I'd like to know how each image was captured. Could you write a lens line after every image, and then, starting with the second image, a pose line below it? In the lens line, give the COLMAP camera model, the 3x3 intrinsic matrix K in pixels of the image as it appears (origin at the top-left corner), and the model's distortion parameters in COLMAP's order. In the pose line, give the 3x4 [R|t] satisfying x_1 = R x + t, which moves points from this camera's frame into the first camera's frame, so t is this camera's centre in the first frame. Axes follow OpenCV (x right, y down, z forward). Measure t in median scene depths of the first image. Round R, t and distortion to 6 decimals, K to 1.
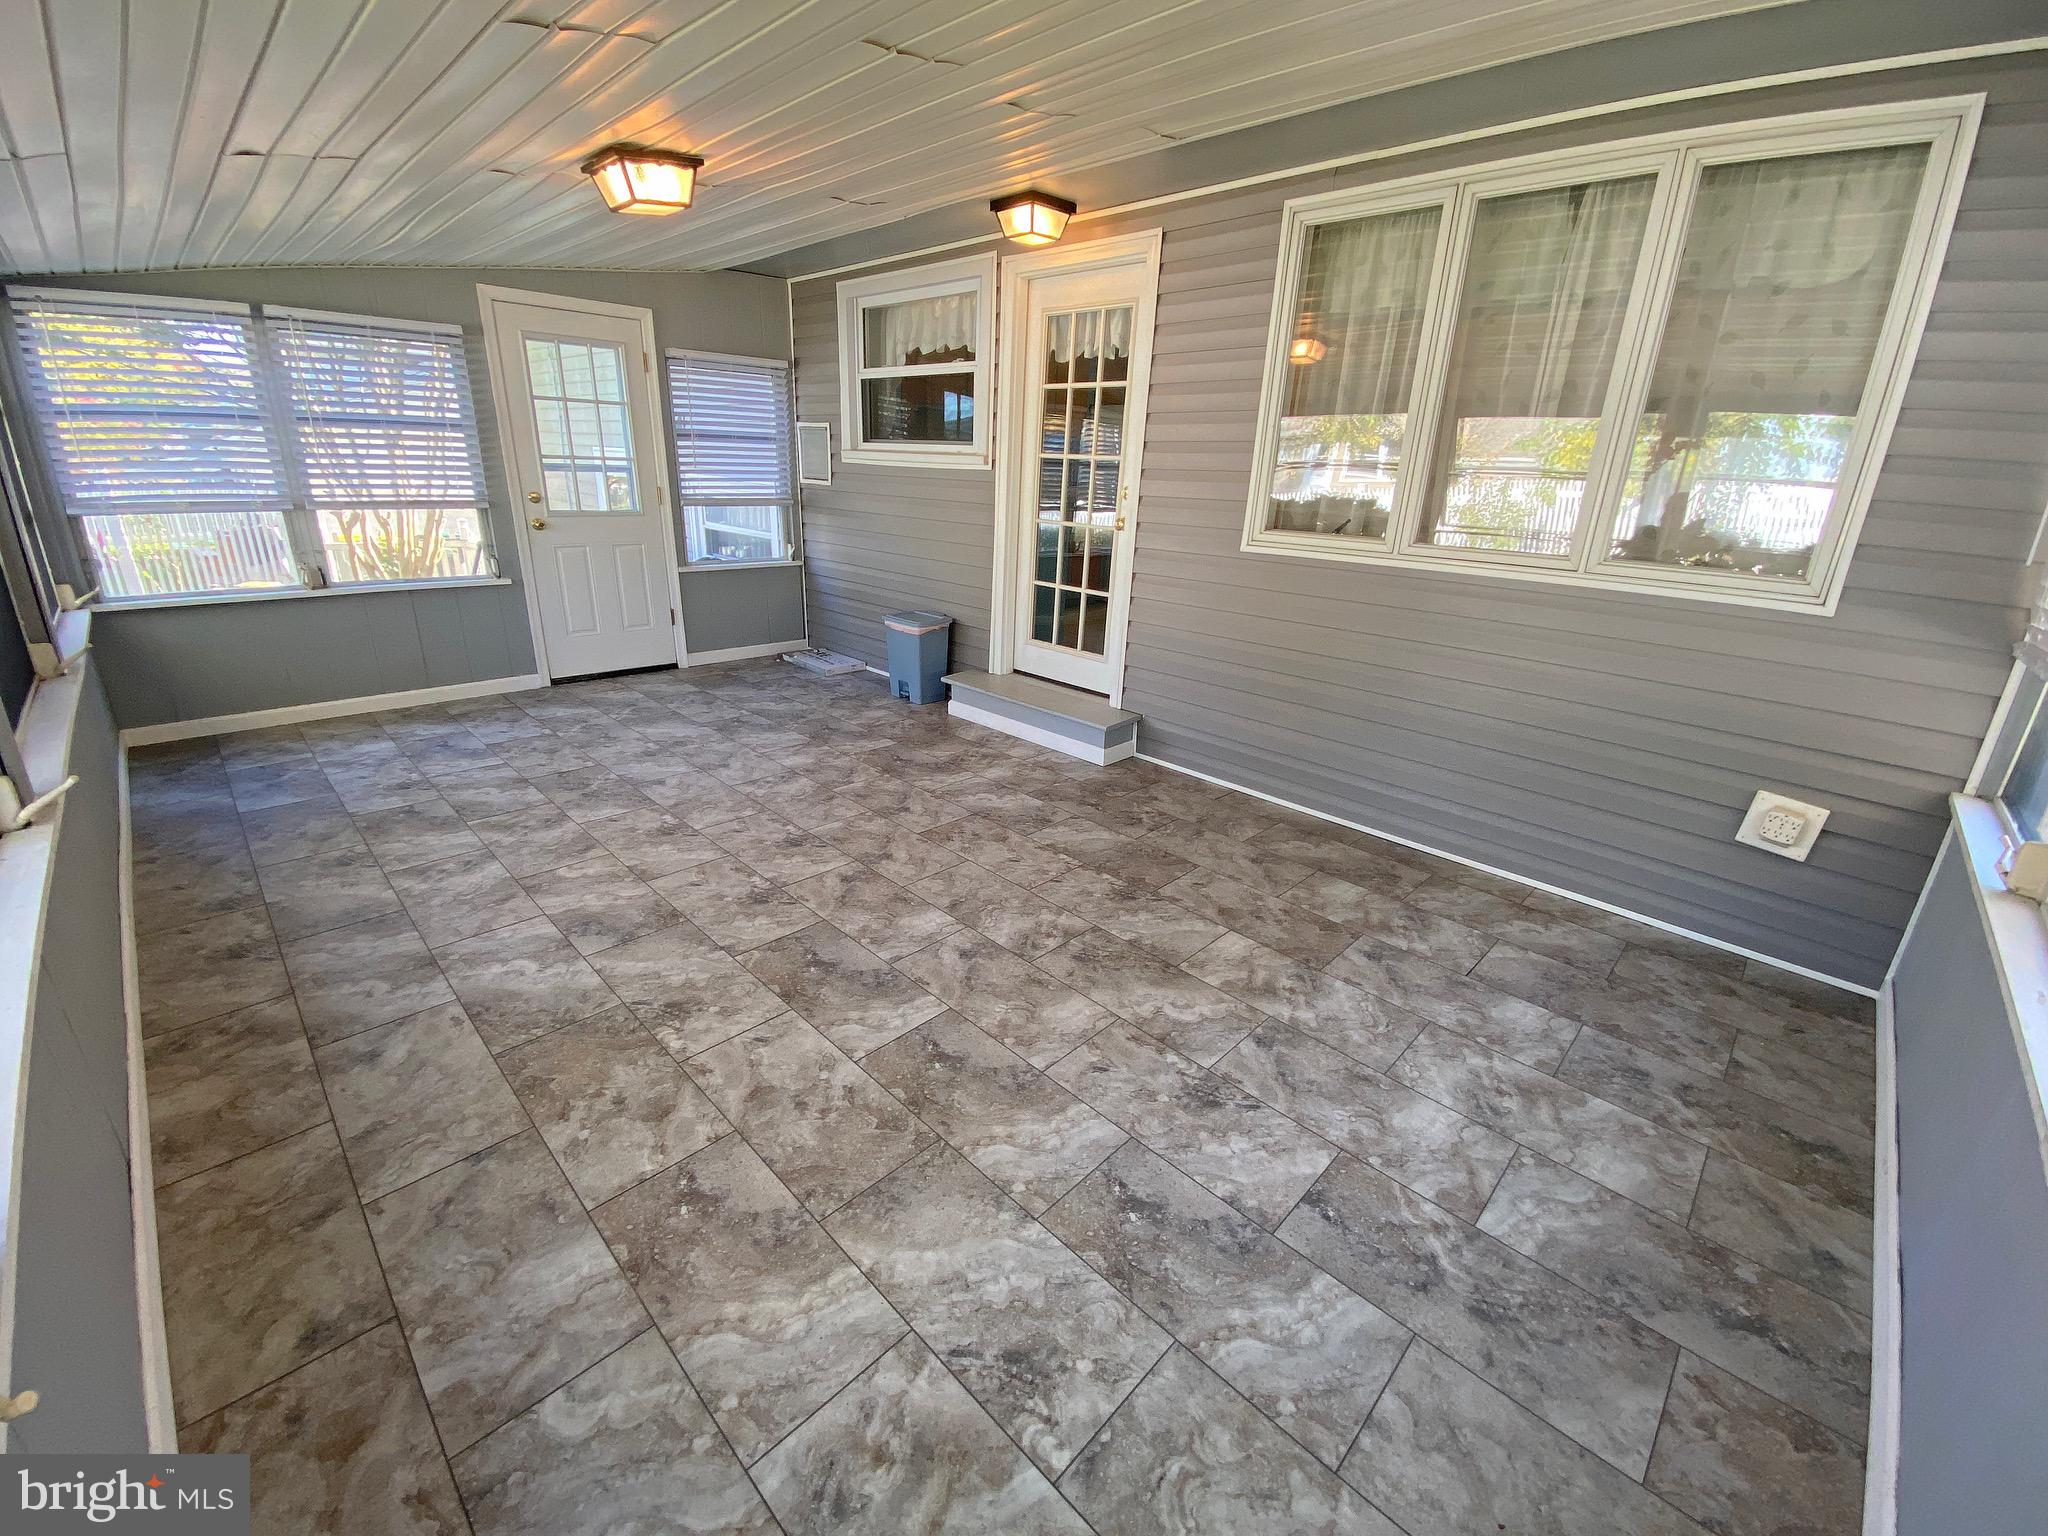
lens RADIAL K [[829.1, 0, 1025.5], [0, 829.1, 747.1], [0, 0, 1]] dist [0.013463, -0.016306]
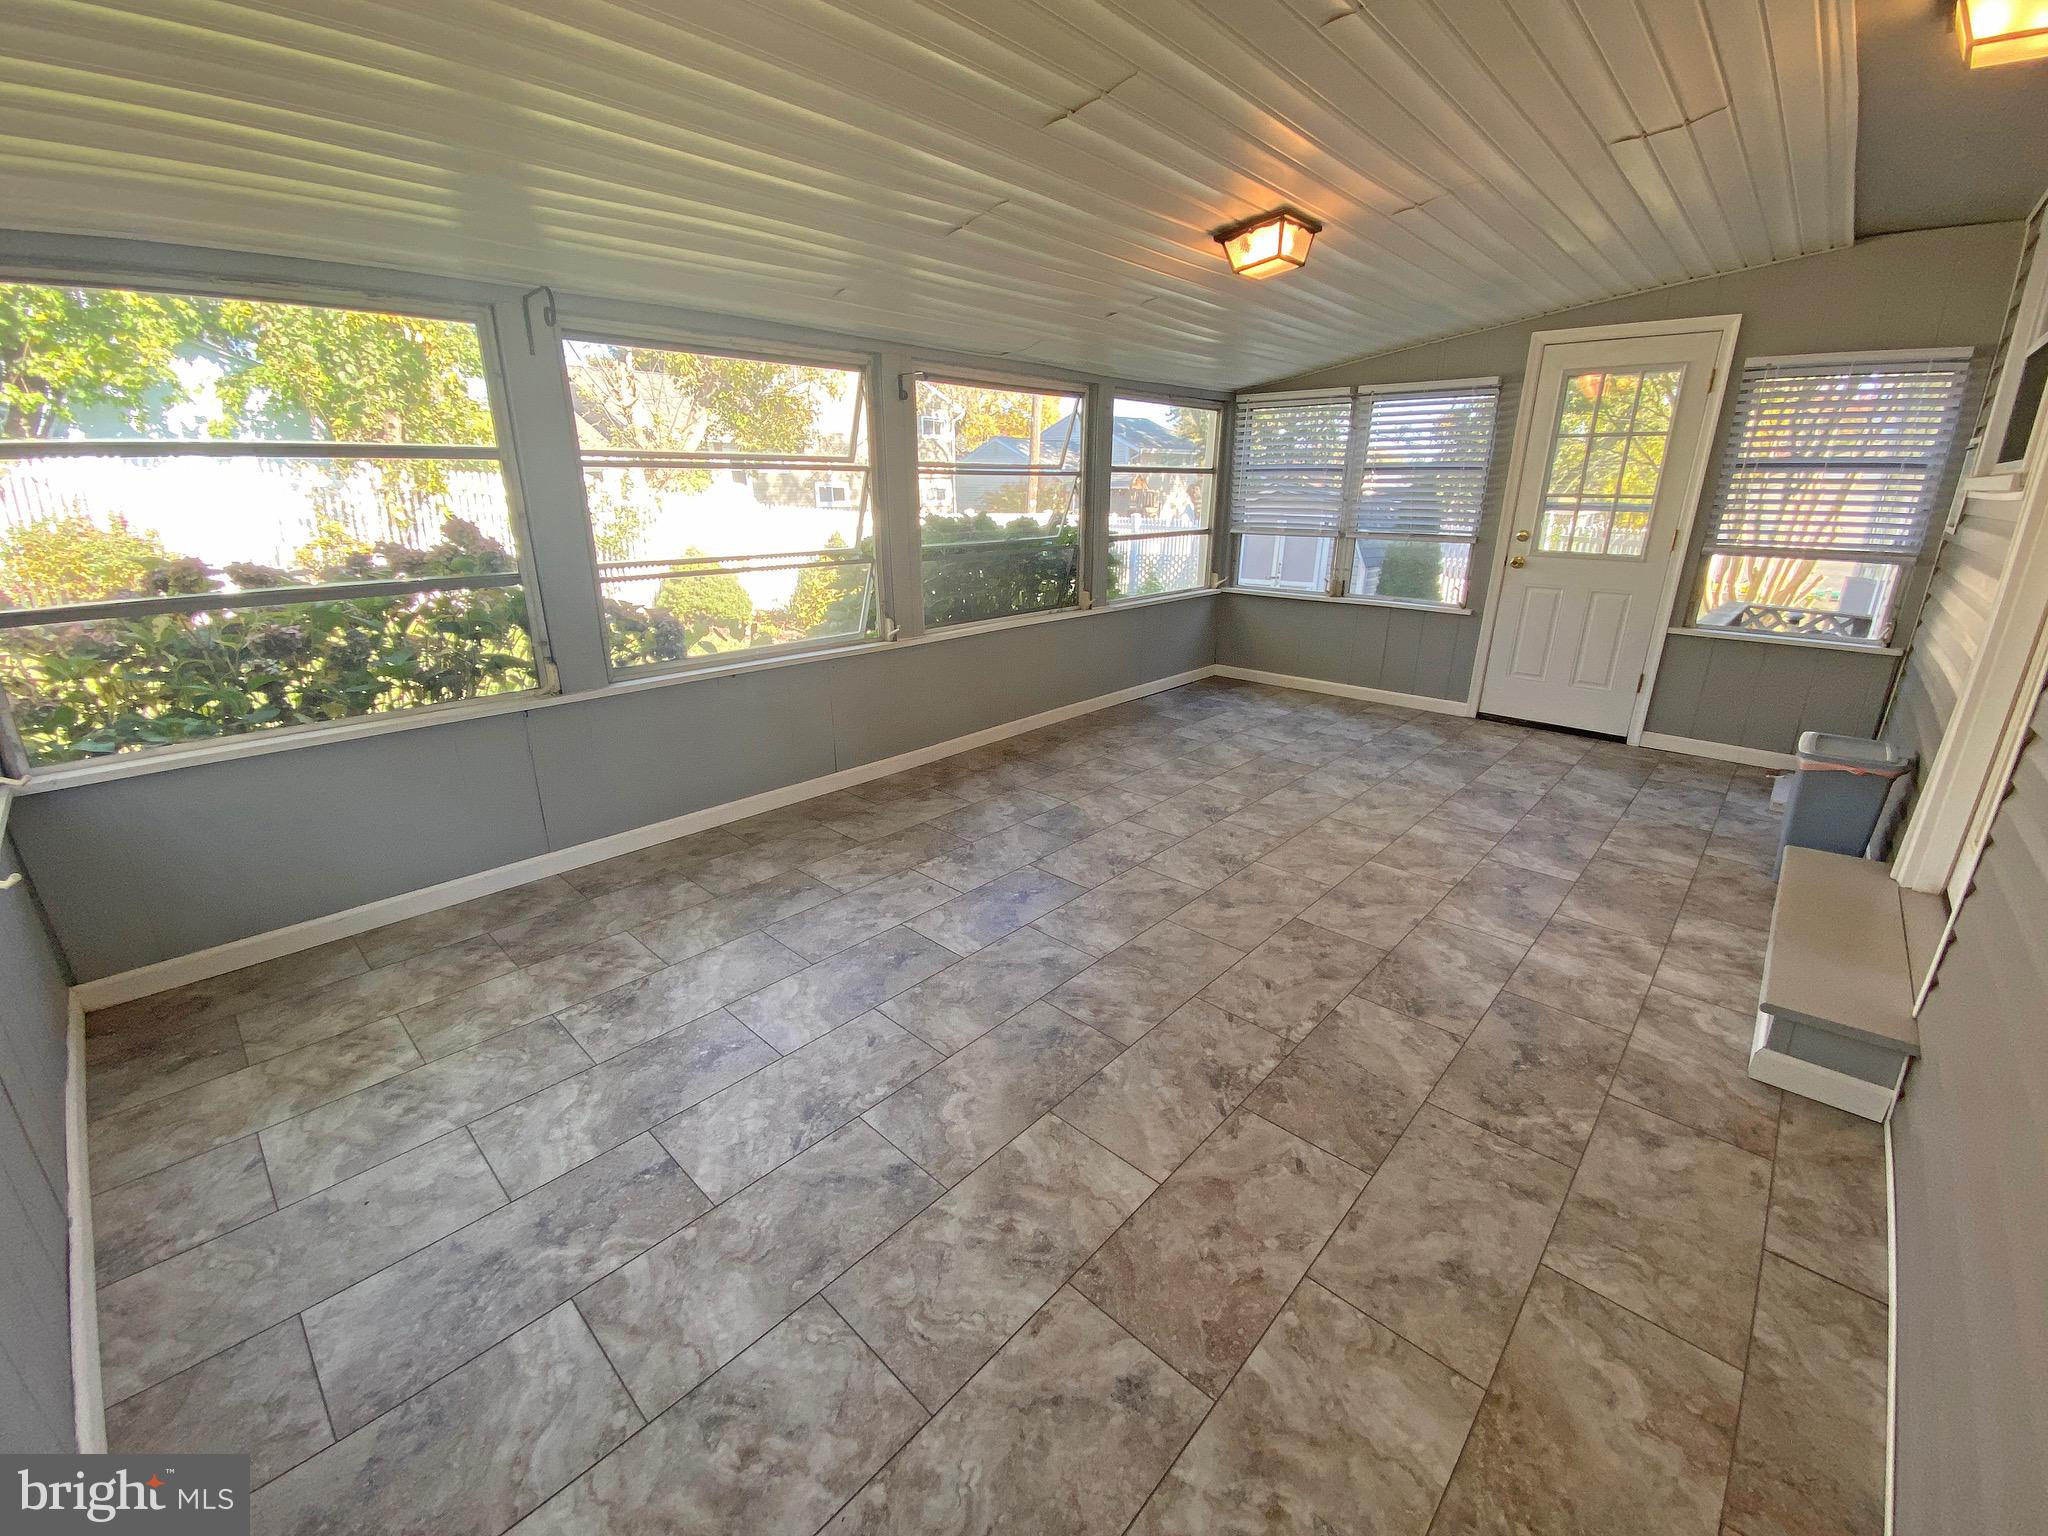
lens RADIAL K [[829.1, 0, 1038.3], [0, 829.1, 756.4], [0, 0, 1]] dist [0.013463, -0.016306]
pose [[0.038011, 0.276768, -0.960185, 0.670123], [-0.326595, 0.911551, 0.249820, -0.183457], [0.944400, 0.304096, 0.125040, 0.632596]]
